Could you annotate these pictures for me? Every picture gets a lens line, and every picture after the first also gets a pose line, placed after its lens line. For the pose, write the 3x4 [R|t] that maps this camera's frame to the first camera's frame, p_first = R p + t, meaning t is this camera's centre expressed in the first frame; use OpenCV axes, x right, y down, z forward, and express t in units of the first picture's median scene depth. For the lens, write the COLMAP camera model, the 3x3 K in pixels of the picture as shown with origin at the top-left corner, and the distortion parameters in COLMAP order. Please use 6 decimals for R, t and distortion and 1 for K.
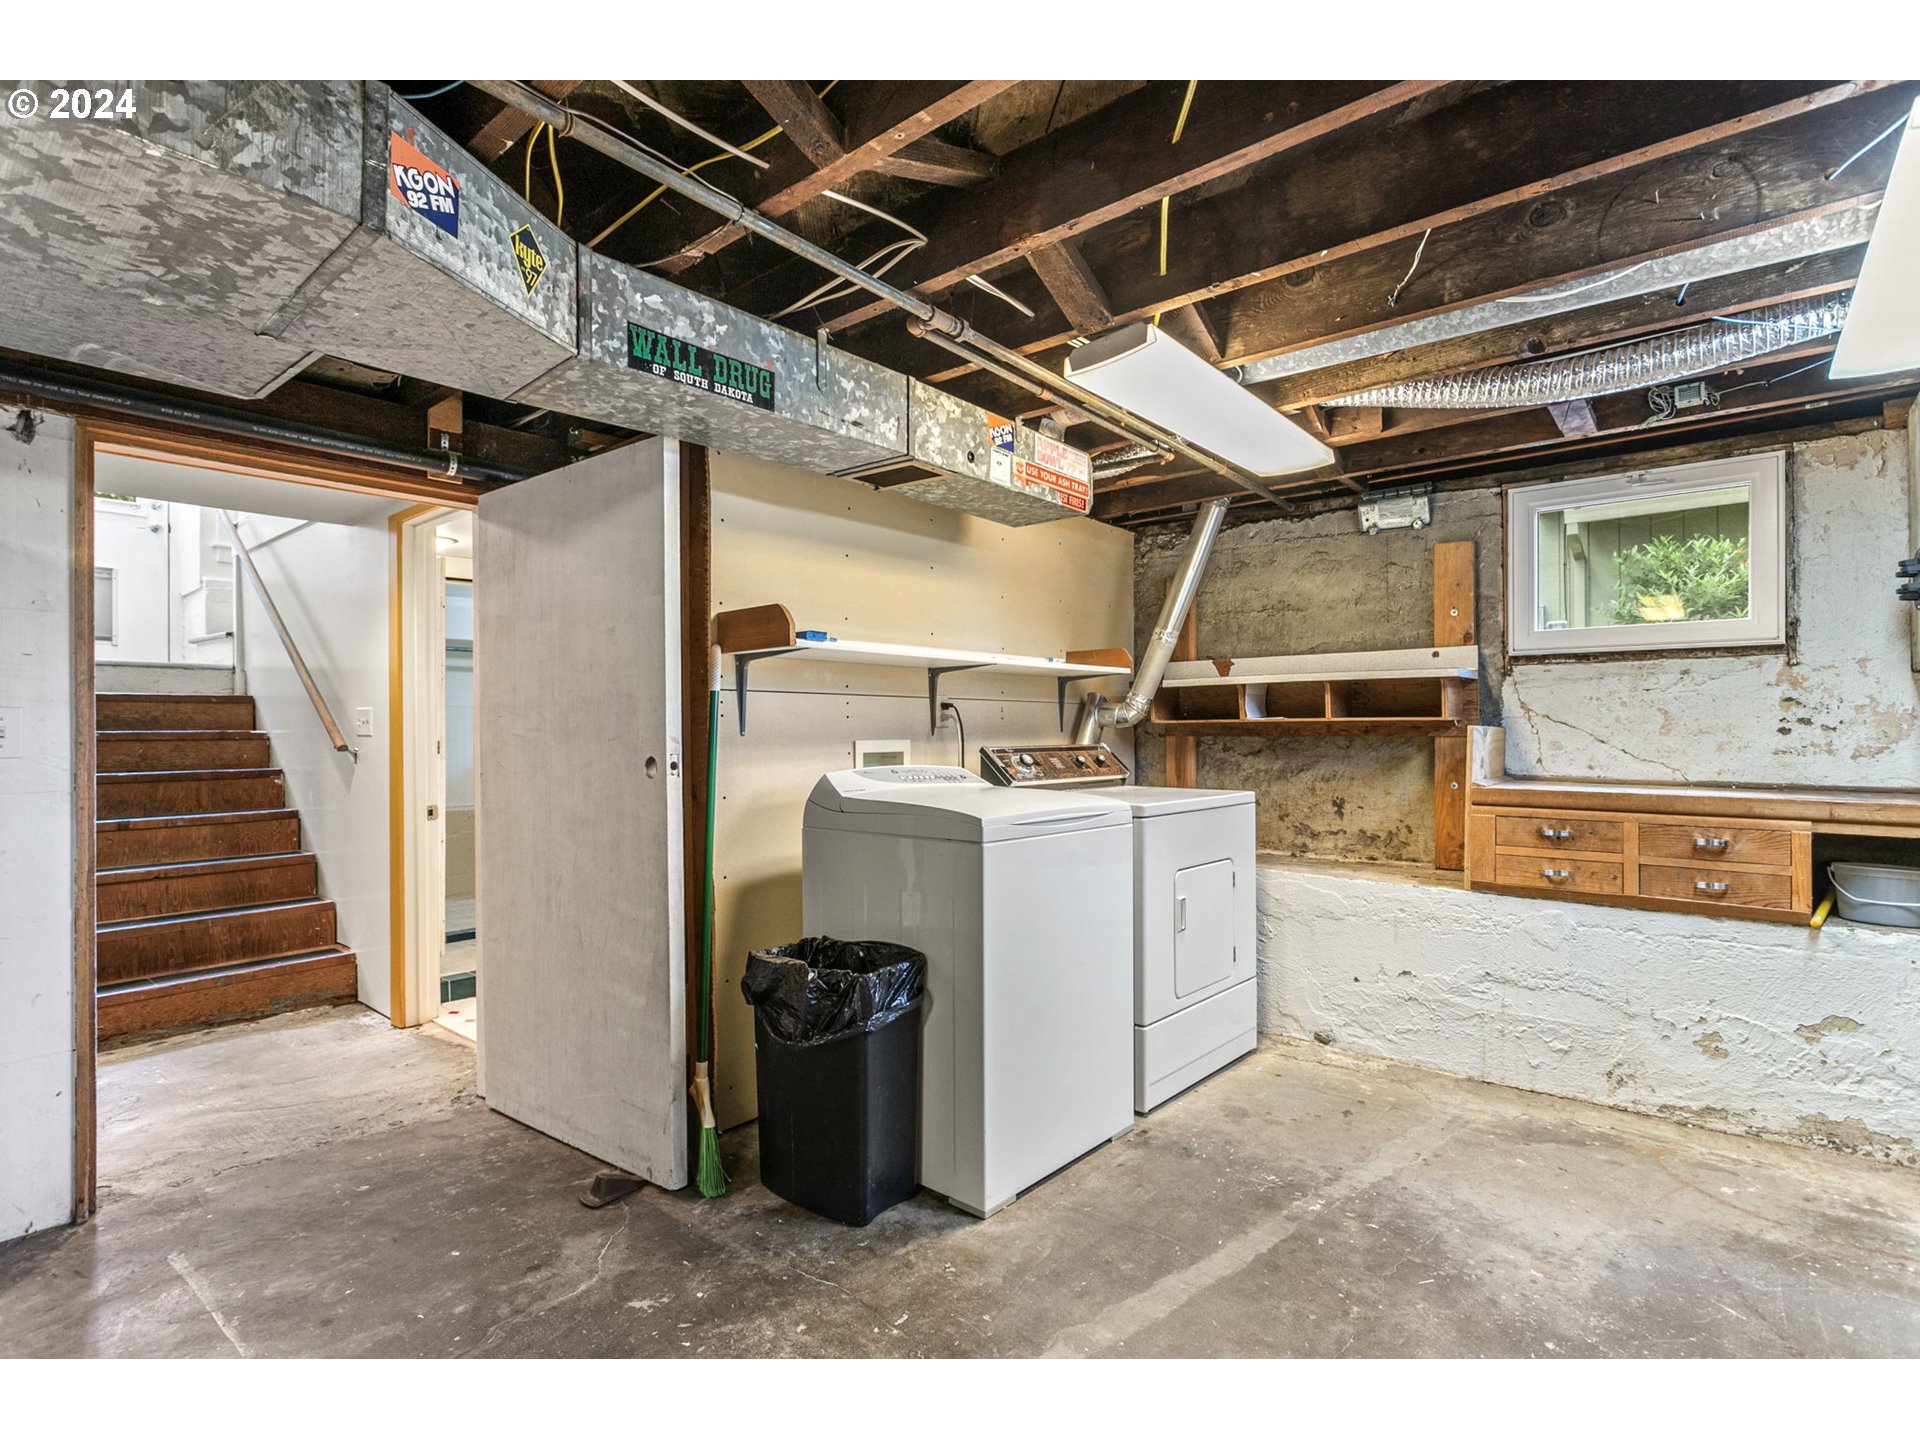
lens RADIAL K [[945.1, 0, 952.3], [0, 945.1, 739.3], [0, 0, 1]] dist [-0.013229, 0.005897]
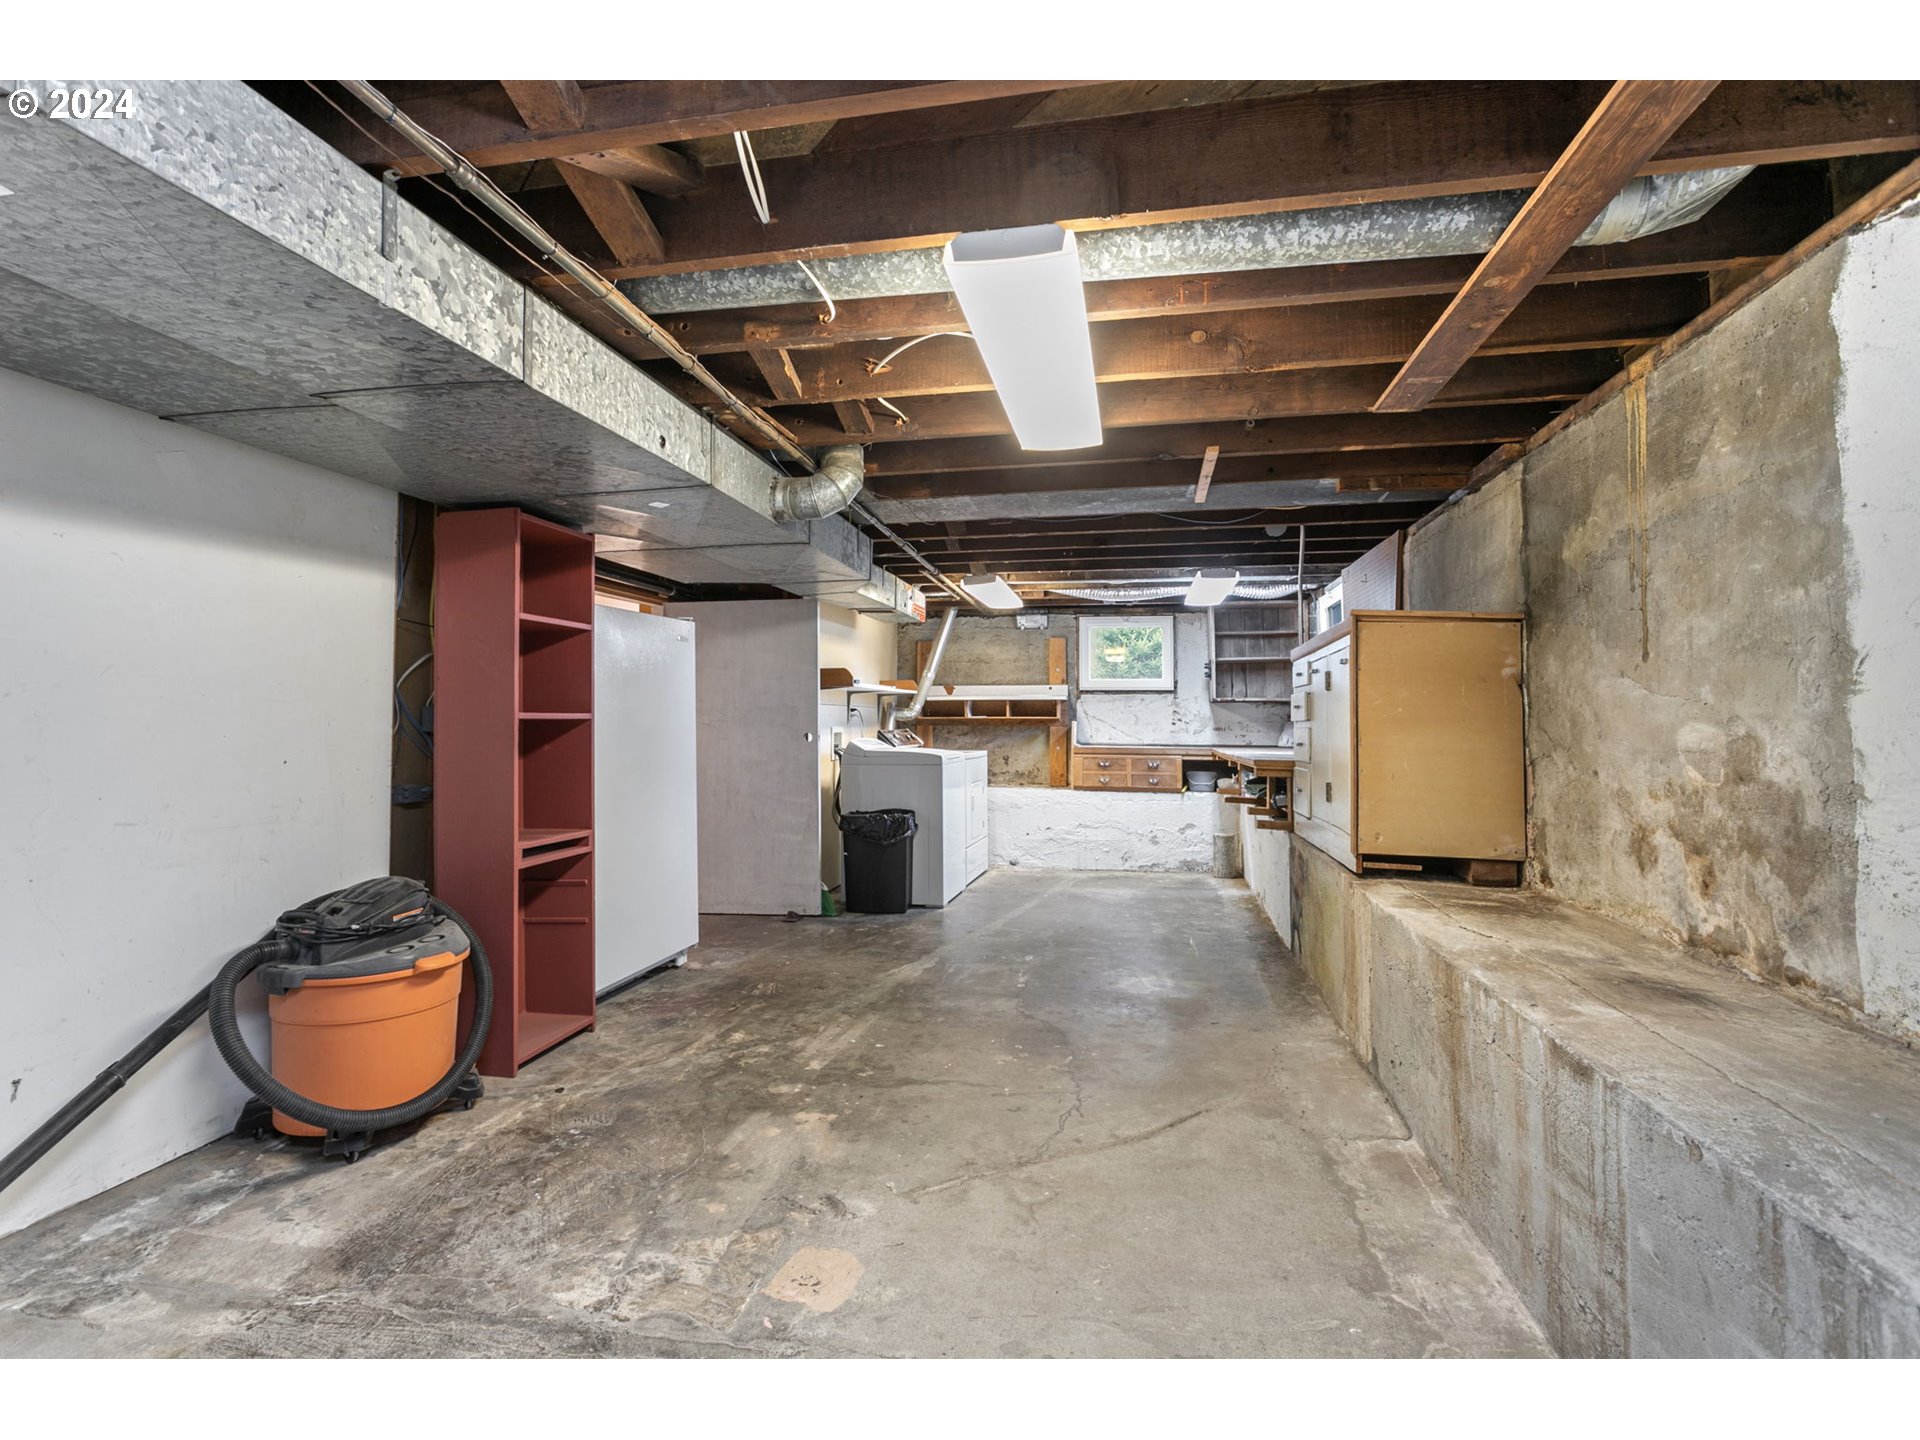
lens RADIAL K [[945.1, 0, 959.0], [0, 945.1, 708.1], [0, 0, 1]] dist [-0.013229, 0.005897]
pose [[0.872923, 0.011820, 0.487714, -0.861787], [0.000645, 0.999678, -0.025381, 0.013000], [-0.487857, 0.022470, 0.872634, -0.941790]]
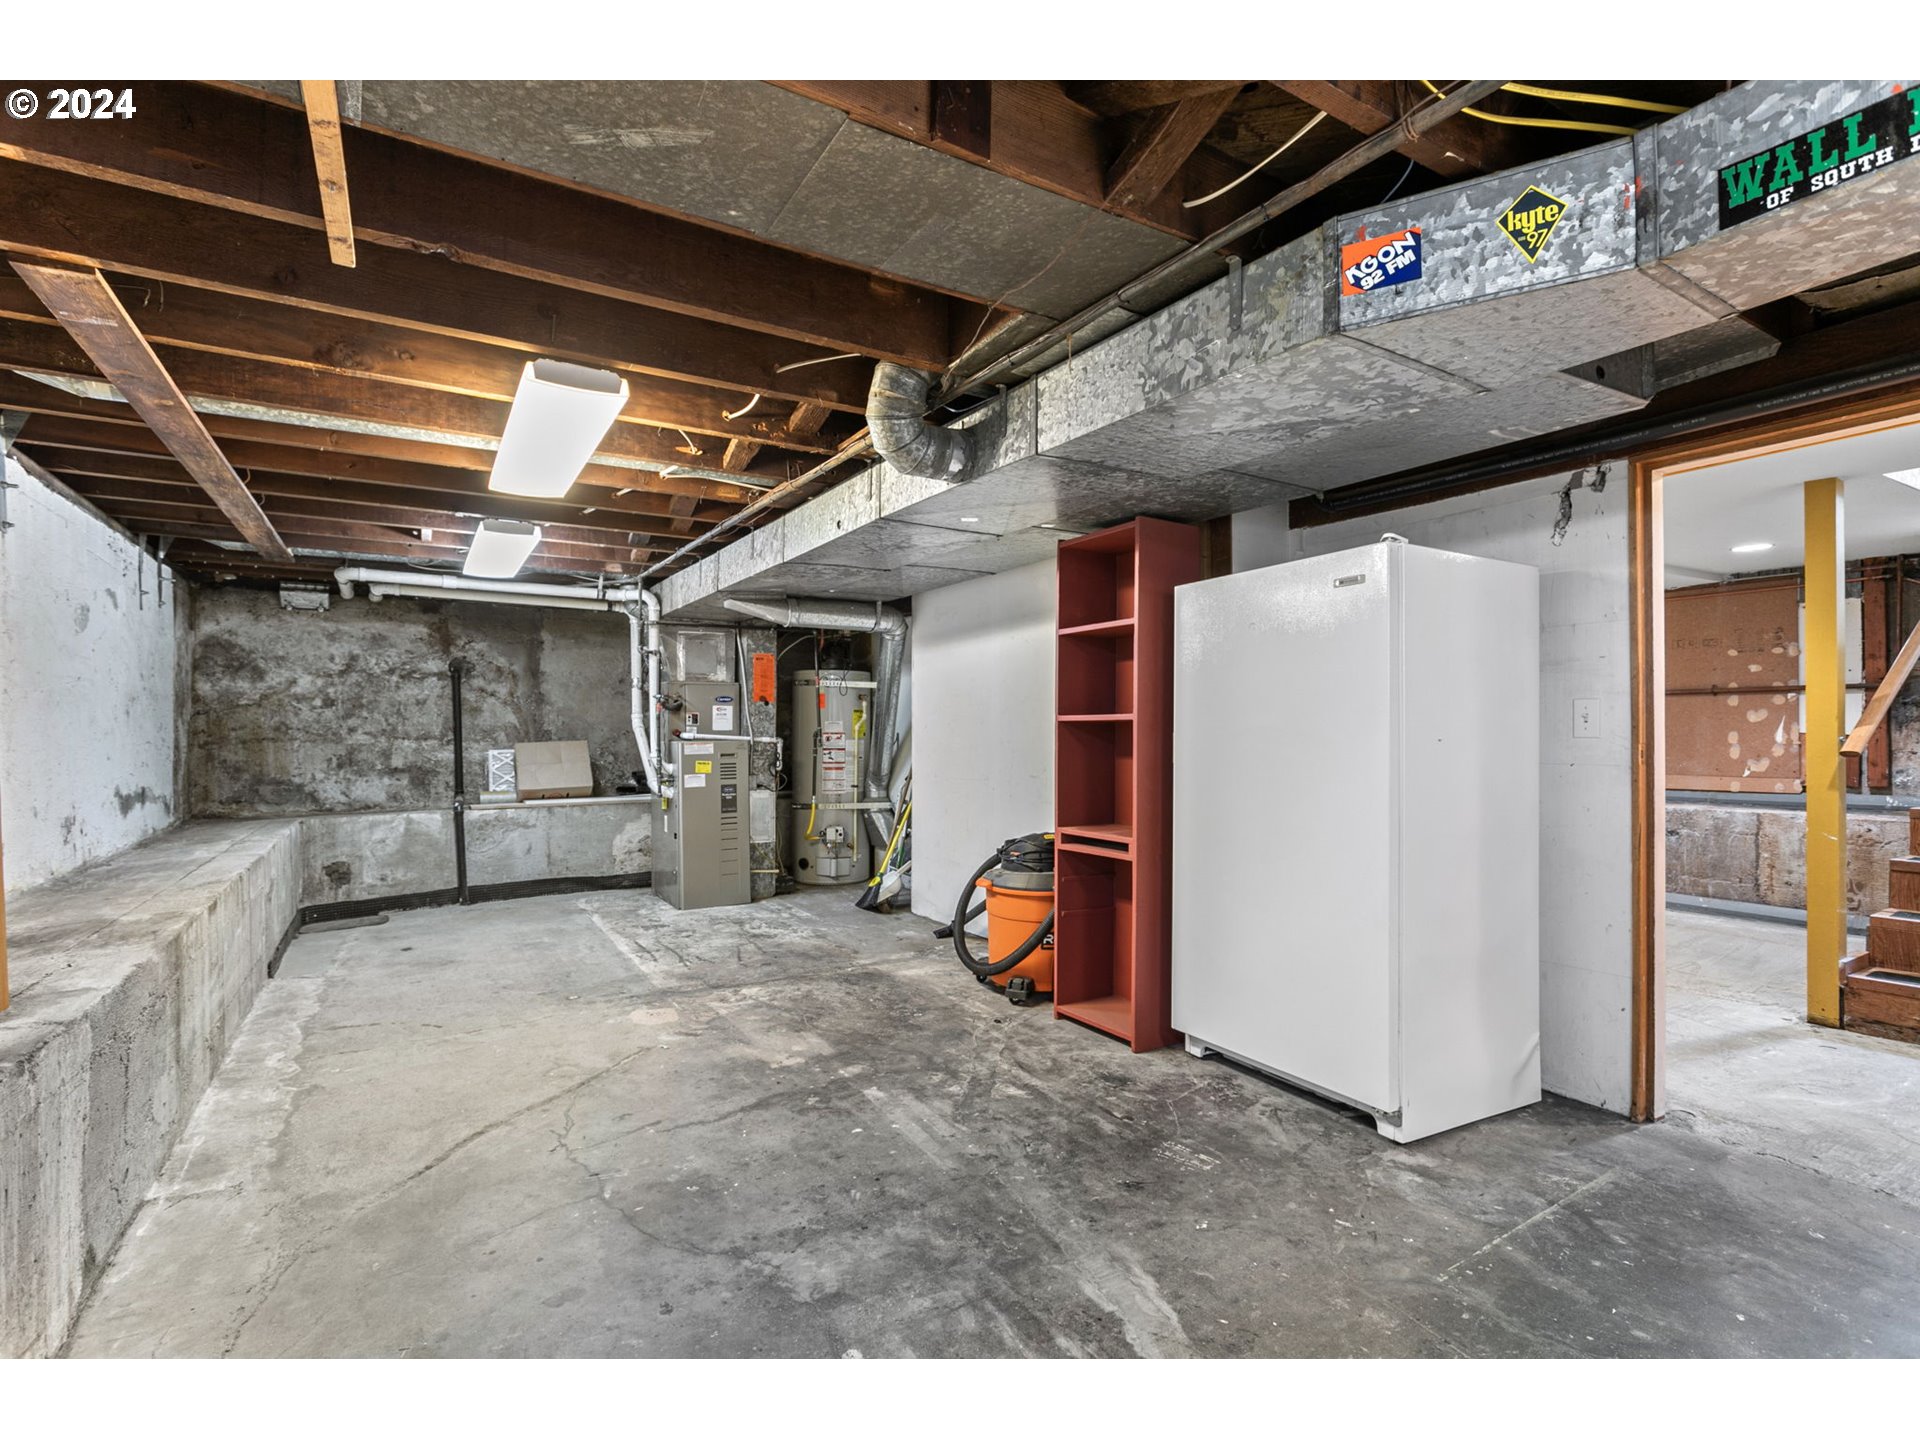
lens RADIAL K [[945.1, 0, 975.6], [0, 945.1, 749.9], [0, 0, 1]] dist [-0.013229, 0.005897]
pose [[-0.325454, 0.029543, -0.945096, 0.363913], [0.000071, 0.999513, 0.031219, -0.003117], [0.945558, 0.010094, -0.325298, 0.438722]]
